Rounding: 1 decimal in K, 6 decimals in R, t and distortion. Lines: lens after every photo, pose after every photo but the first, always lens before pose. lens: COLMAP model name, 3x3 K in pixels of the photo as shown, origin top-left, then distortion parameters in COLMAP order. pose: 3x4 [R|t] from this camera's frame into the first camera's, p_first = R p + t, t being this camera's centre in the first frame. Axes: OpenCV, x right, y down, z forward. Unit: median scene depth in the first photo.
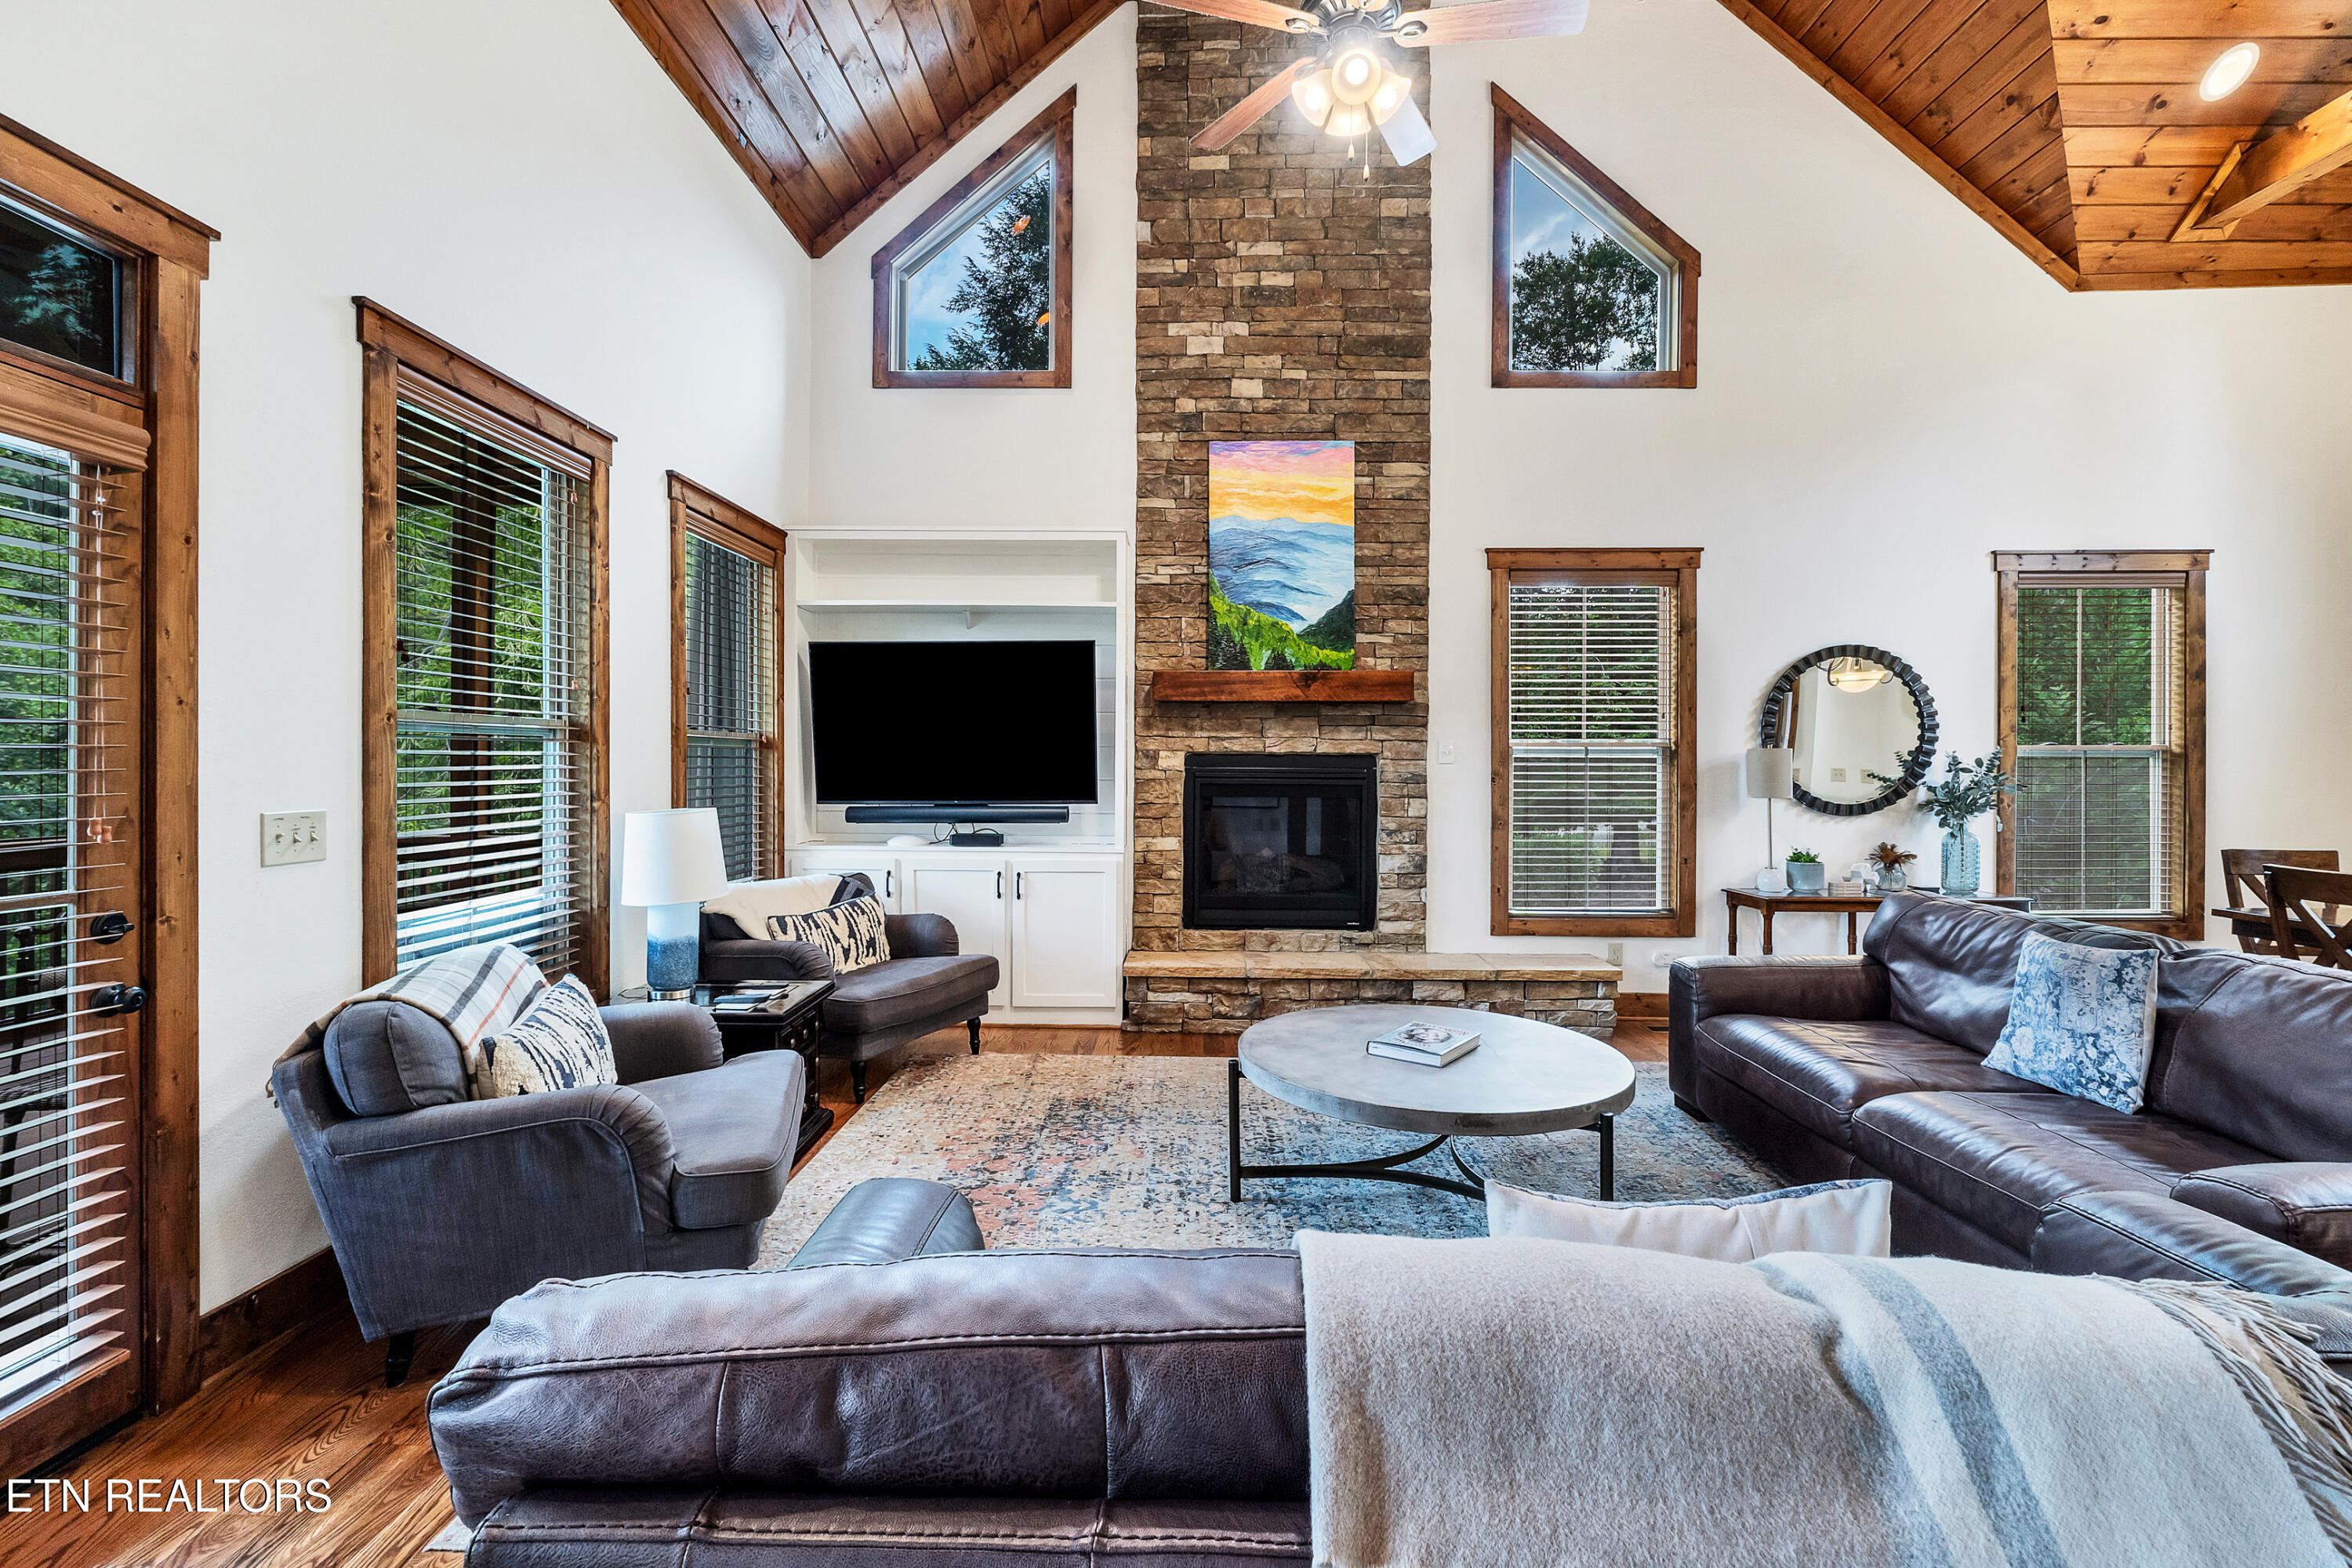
lens RADIAL K [[1040.6, 0, 1174.2], [0, 1040.6, 782.0], [0, 0, 1]] dist [-0.008100, 0.001428]
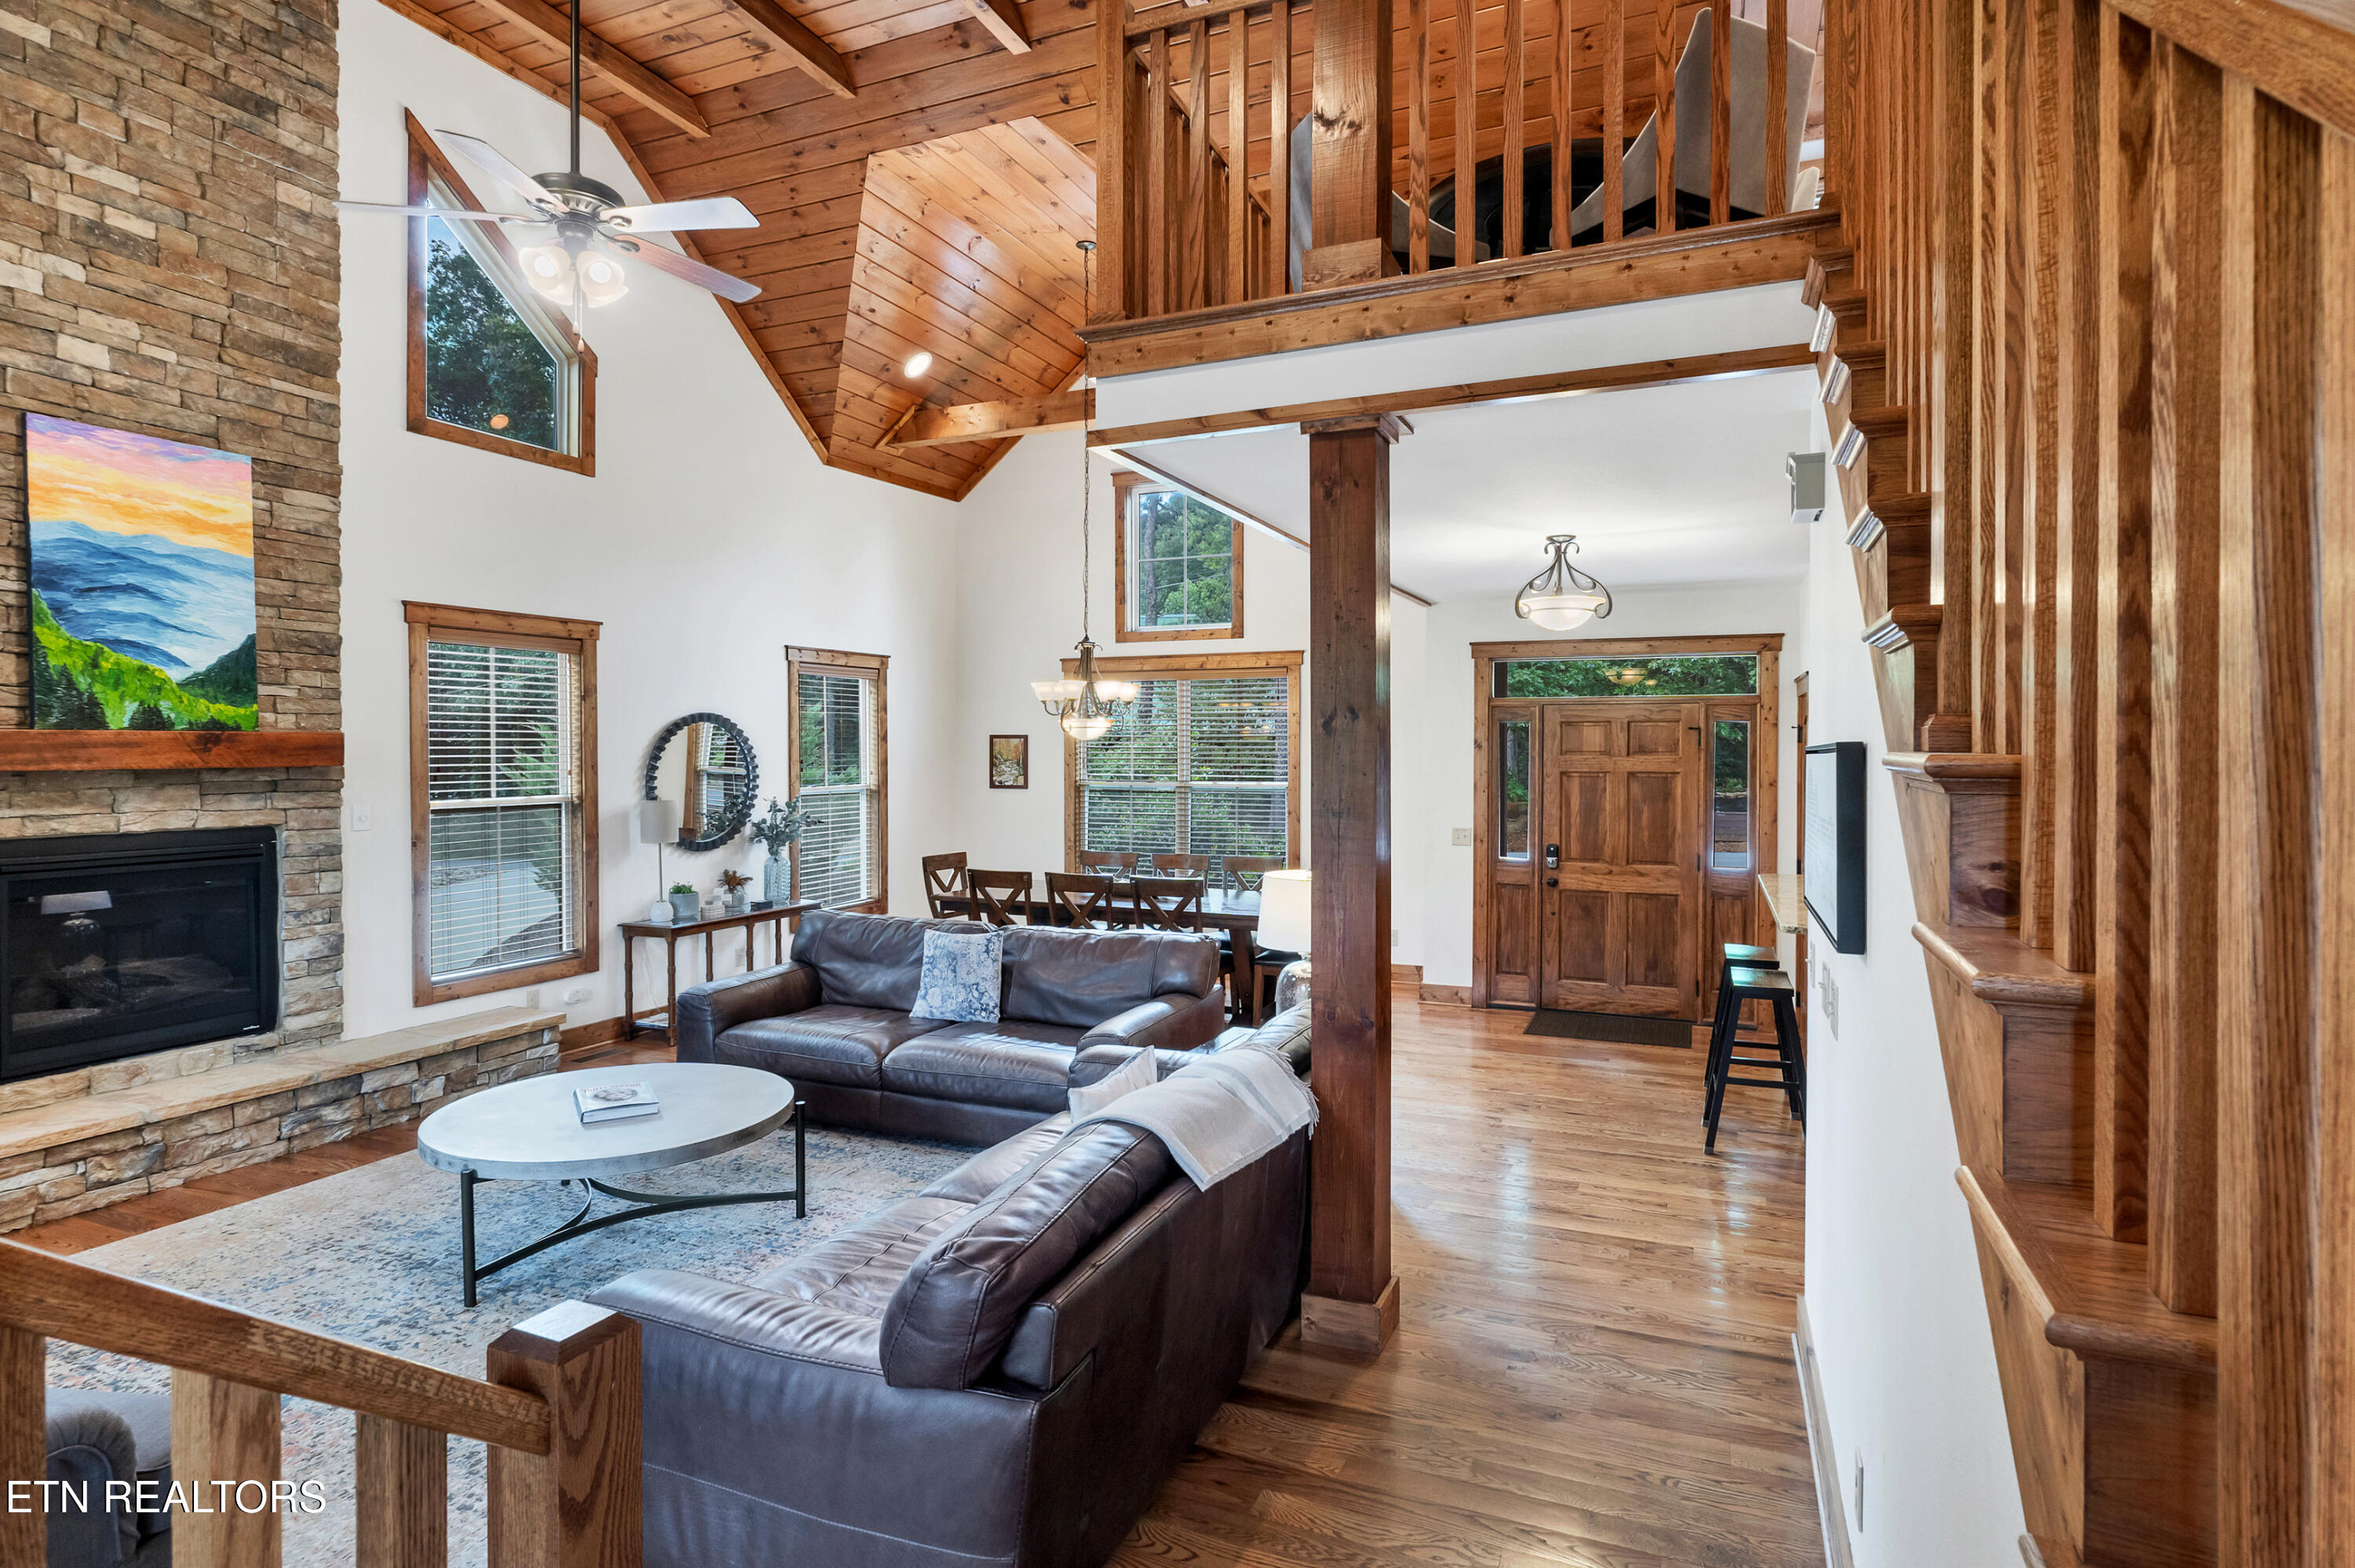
lens RADIAL K [[1192.2, 0, 1223.8], [0, 1192.2, 764.6], [0, 0, 1]] dist [-0.003689, 0.000316]
pose [[0.357713, -0.017952, 0.933659, -0.447582], [0.008712, 0.999836, 0.015887, -0.086605], [-0.933791, 0.002452, 0.357811, -0.081392]]
